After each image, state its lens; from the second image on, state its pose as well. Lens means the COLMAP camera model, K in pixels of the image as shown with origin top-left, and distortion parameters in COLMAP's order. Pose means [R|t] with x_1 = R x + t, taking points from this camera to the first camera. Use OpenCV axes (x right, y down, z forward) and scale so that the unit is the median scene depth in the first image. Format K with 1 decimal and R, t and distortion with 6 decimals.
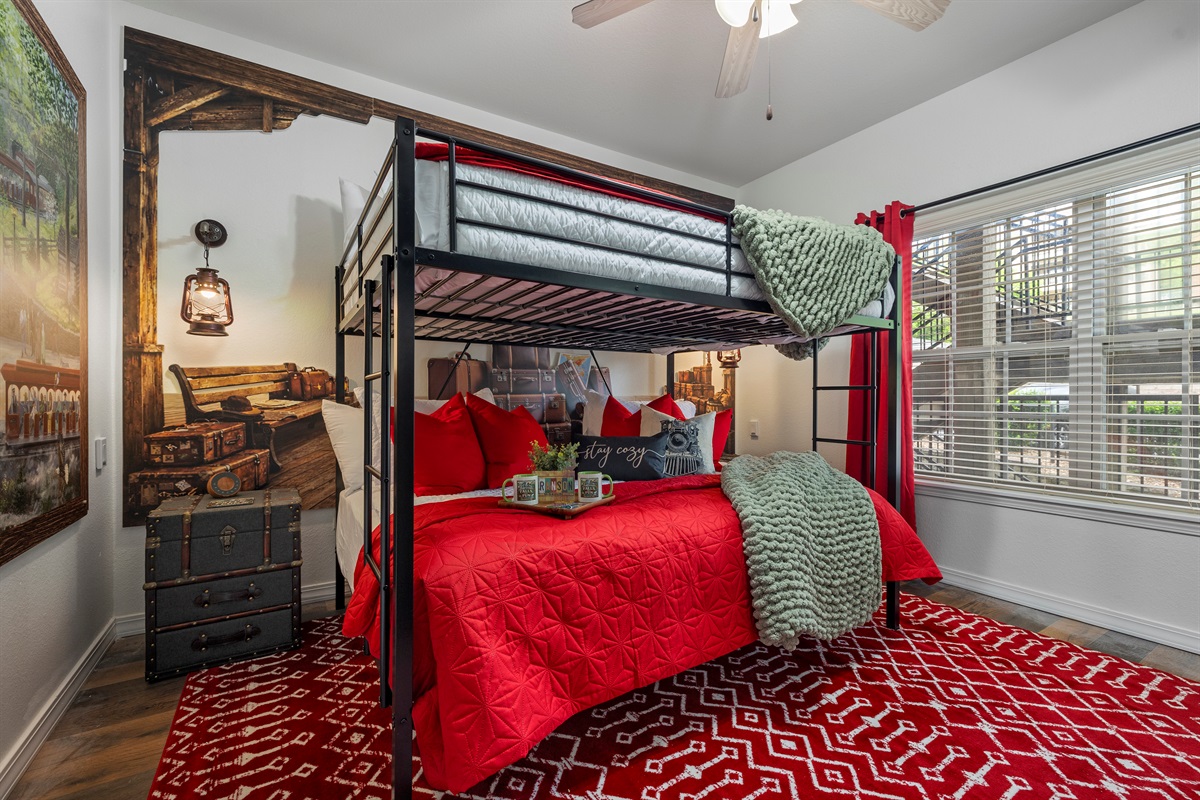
lens RADIAL K [[508.6, 0, 600.6], [0, 508.6, 403.3], [0, 0, 1]] dist [-0.001082, -0.000320]
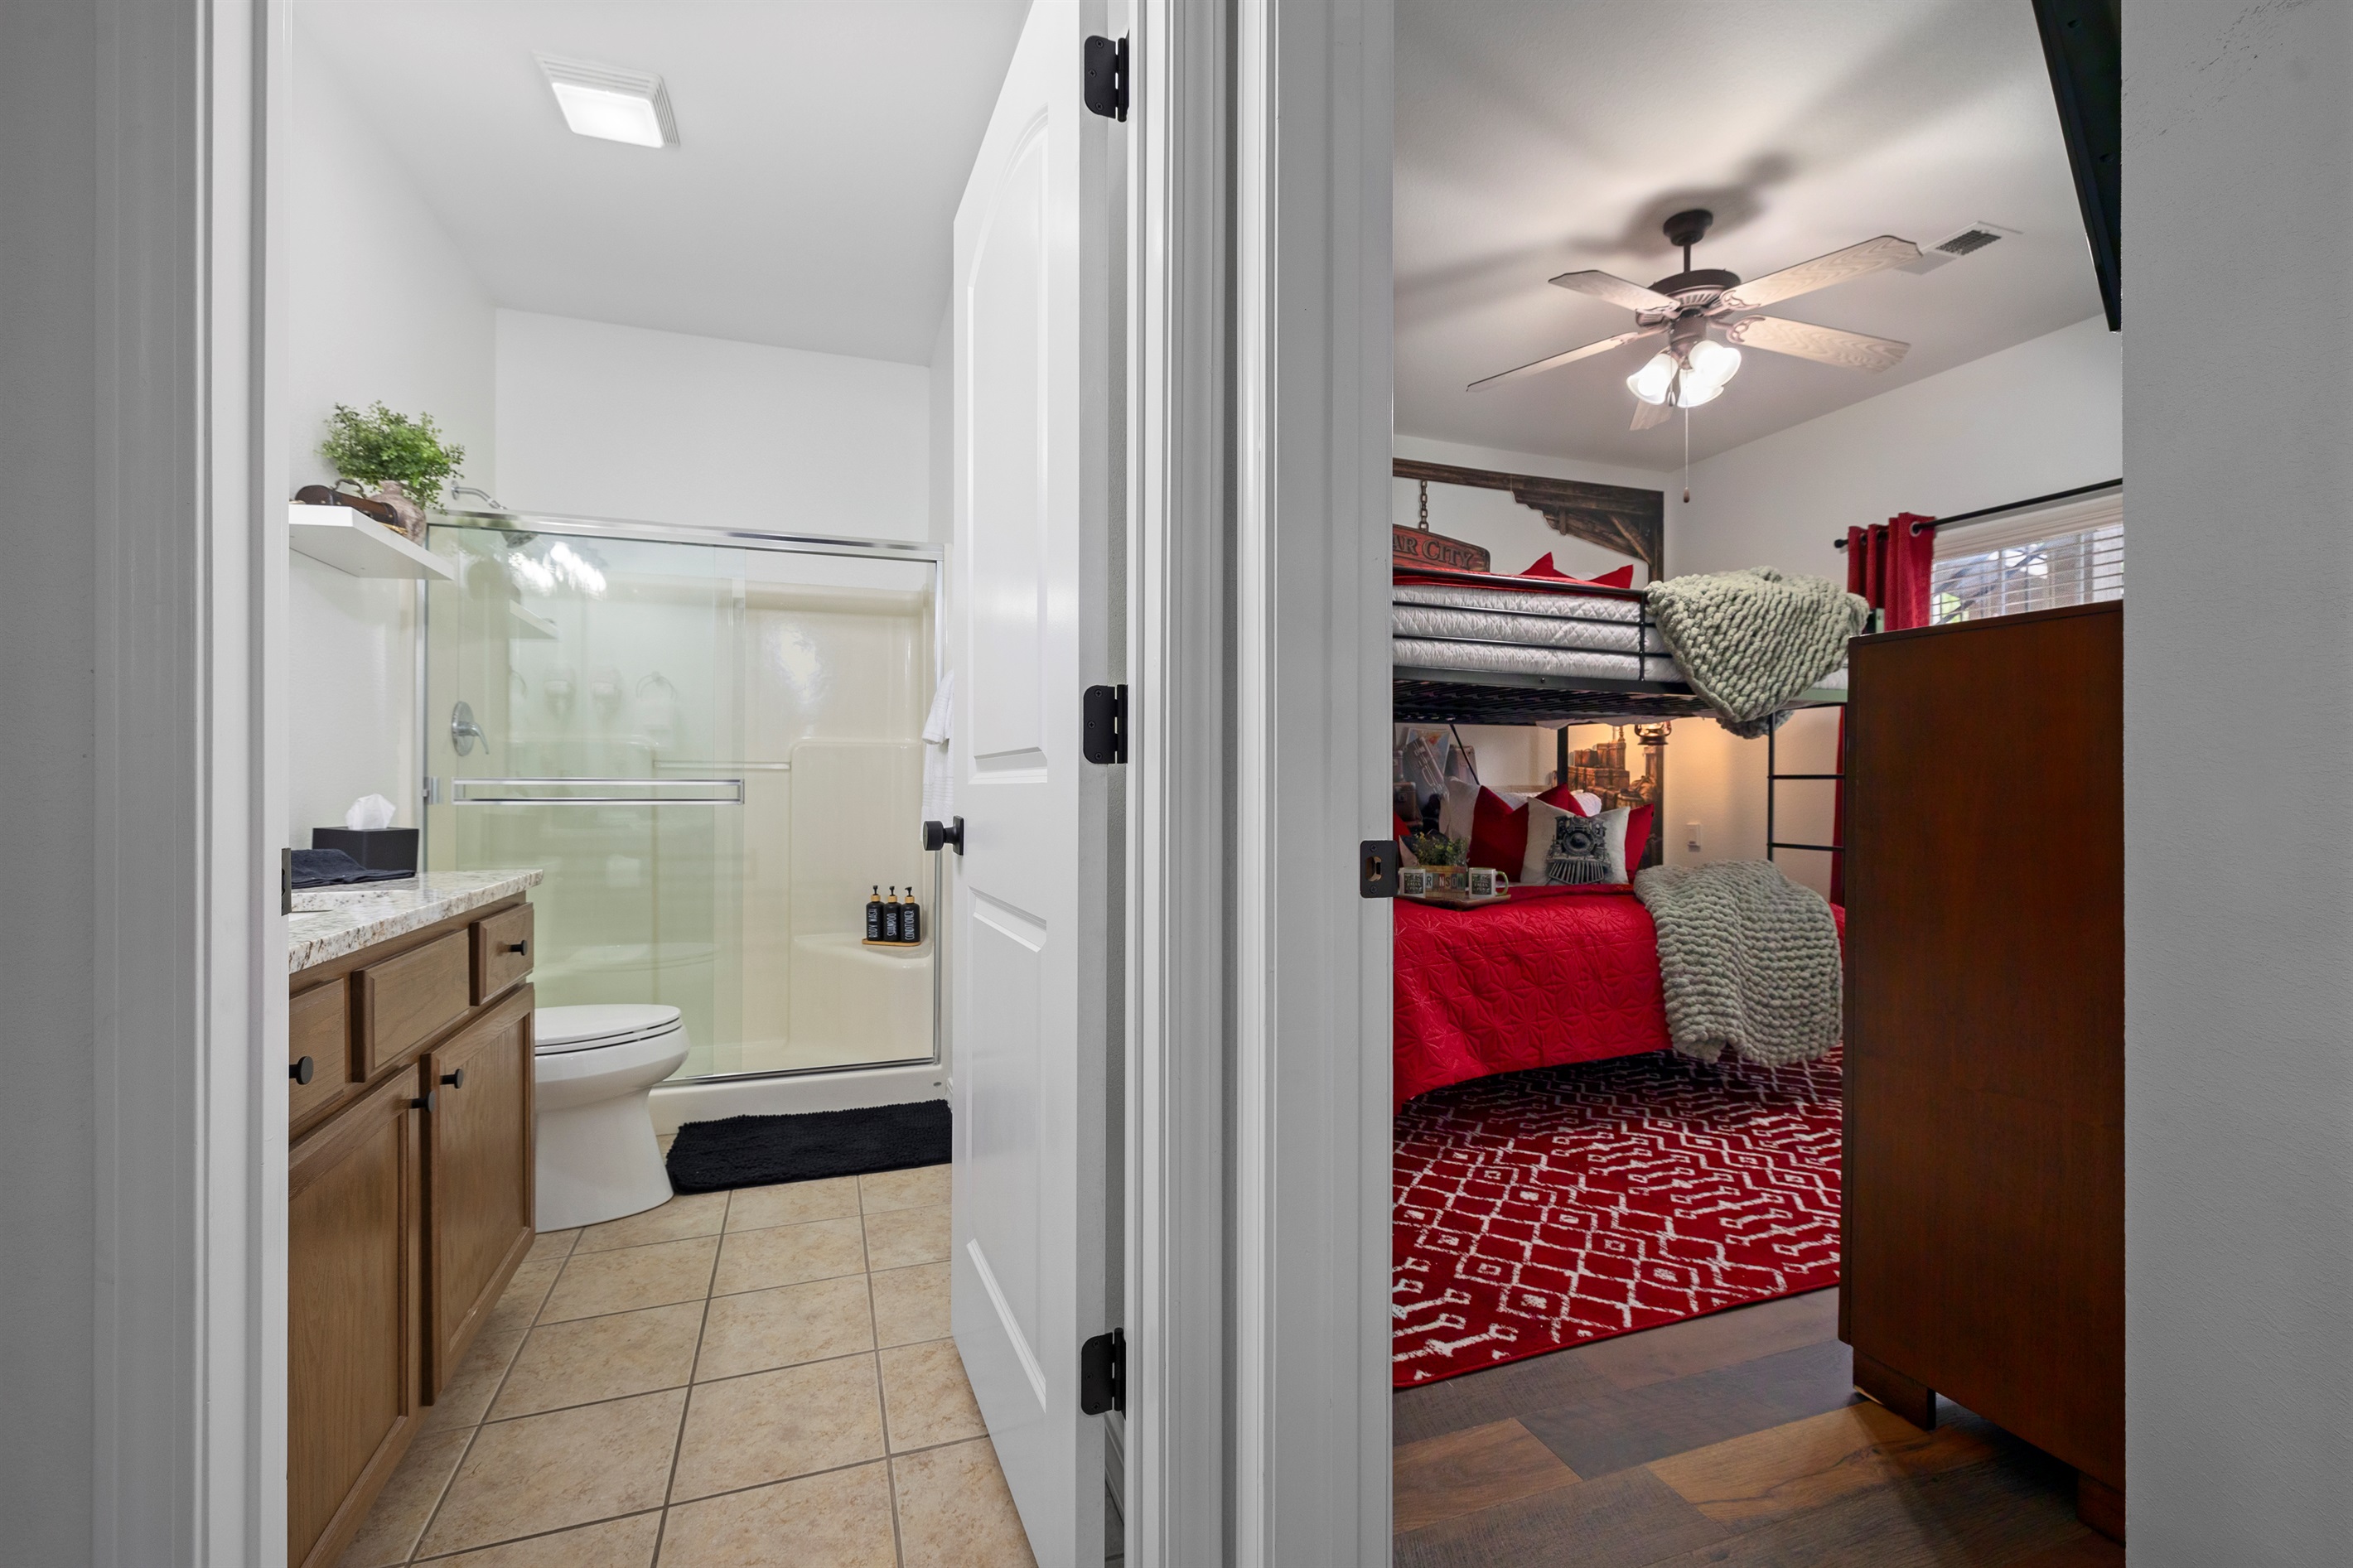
lens RADIAL K [[997.2, 0, 1177.7], [0, 997.2, 790.4], [0, 0, 1]] dist [-0.001082, -0.000320]
pose [[0.977752, 0.004932, -0.209704, -0.182279], [-0.006349, 0.999961, -0.006085, 0.007275], [0.209666, 0.007281, 0.977746, -0.896121]]
